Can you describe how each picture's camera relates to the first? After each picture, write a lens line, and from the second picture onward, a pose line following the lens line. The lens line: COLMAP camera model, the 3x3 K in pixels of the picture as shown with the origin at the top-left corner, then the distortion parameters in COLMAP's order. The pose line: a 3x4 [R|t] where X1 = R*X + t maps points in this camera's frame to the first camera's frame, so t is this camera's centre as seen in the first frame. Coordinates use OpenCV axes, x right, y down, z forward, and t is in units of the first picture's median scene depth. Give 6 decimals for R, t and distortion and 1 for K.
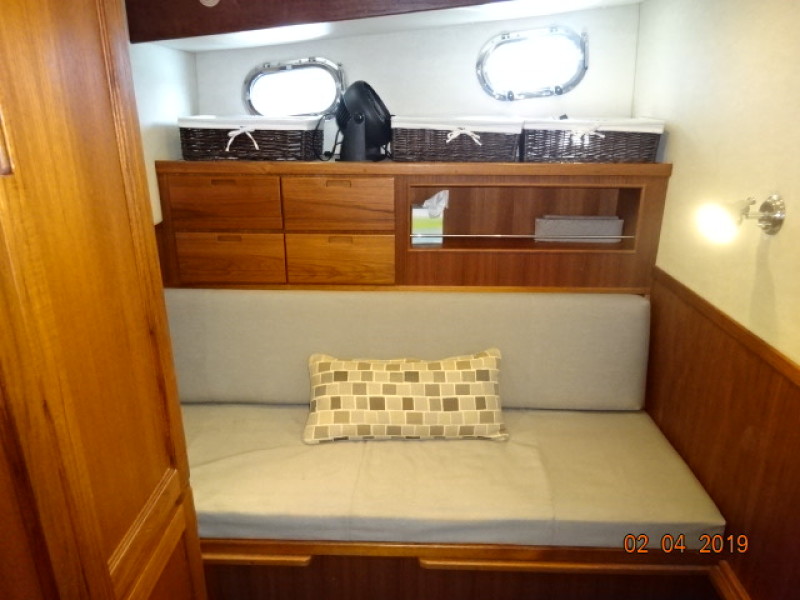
lens RADIAL K [[586.0, 0, 400.0], [0, 586.0, 300.0], [0, 0, 1]] dist [0.003277, -0.003653]
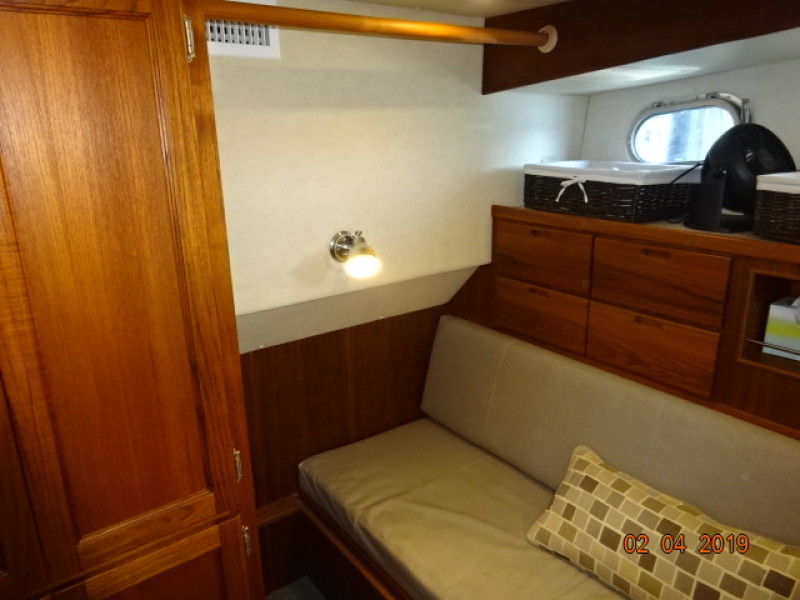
lens RADIAL K [[586.0, 0, 400.0], [0, 586.0, 300.0], [0, 0, 1]] dist [0.003277, -0.003653]
pose [[0.623359, 0.211825, -0.752697, 0.285453], [-0.240654, 0.967856, 0.073074, -0.111175], [0.743982, 0.135588, 0.654299, 0.227959]]
